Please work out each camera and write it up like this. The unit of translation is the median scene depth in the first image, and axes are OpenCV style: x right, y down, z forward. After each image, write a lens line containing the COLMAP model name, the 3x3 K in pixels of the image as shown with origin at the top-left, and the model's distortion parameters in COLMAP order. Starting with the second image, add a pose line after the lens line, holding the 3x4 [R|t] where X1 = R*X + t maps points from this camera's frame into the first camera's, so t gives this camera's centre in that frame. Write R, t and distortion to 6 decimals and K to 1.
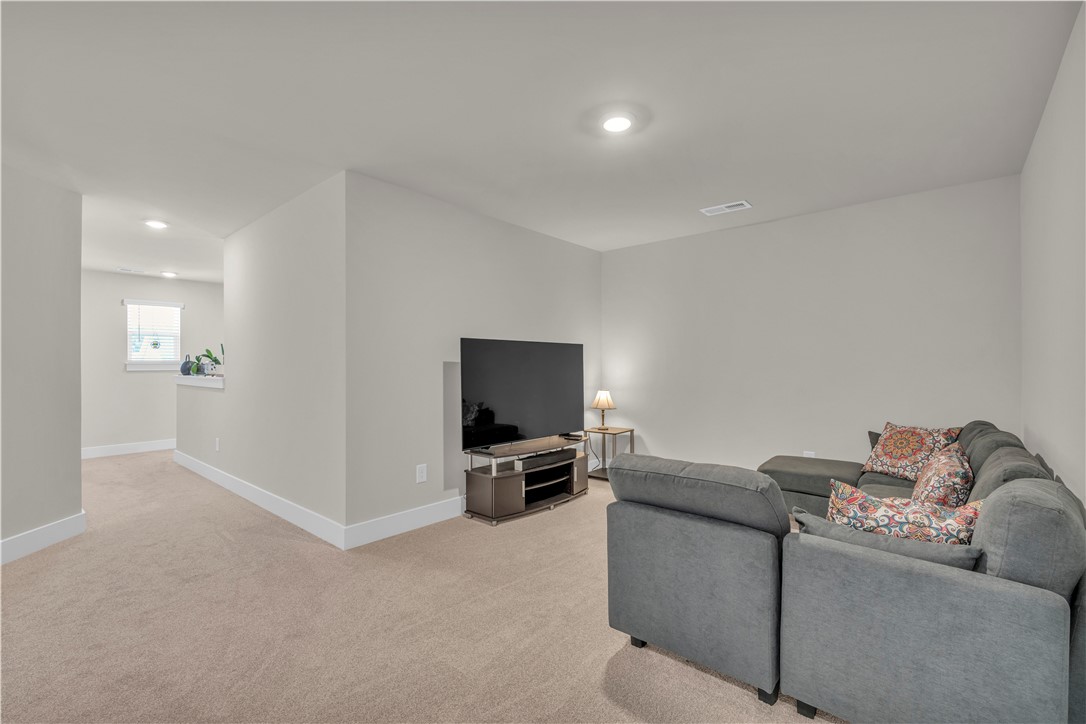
lens RADIAL K [[472.9, 0, 544.2], [0, 472.9, 362.3], [0, 0, 1]] dist [-0.003746, 0.000072]
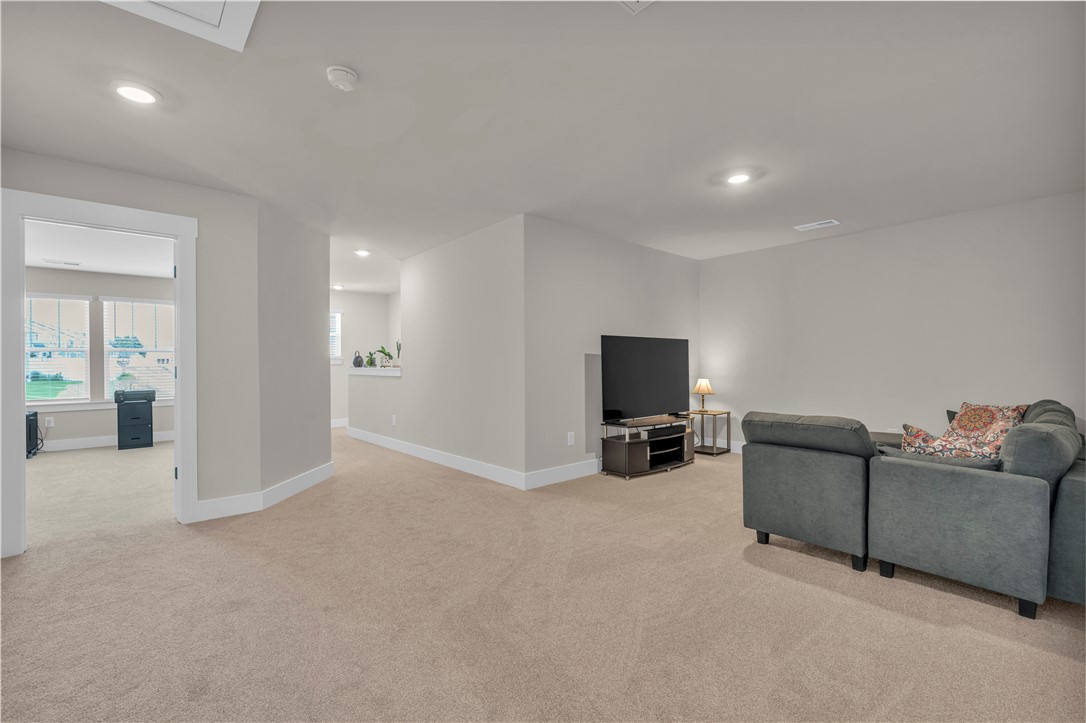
lens RADIAL K [[472.9, 0, 544.2], [0, 472.9, 361.8], [0, 0, 1]] dist [-0.003746, 0.000072]
pose [[0.991275, -0.004016, -0.131748, -0.196525], [0.004569, 0.999982, 0.003897, 0.019517], [0.131730, -0.004465, 0.991276, -0.381276]]
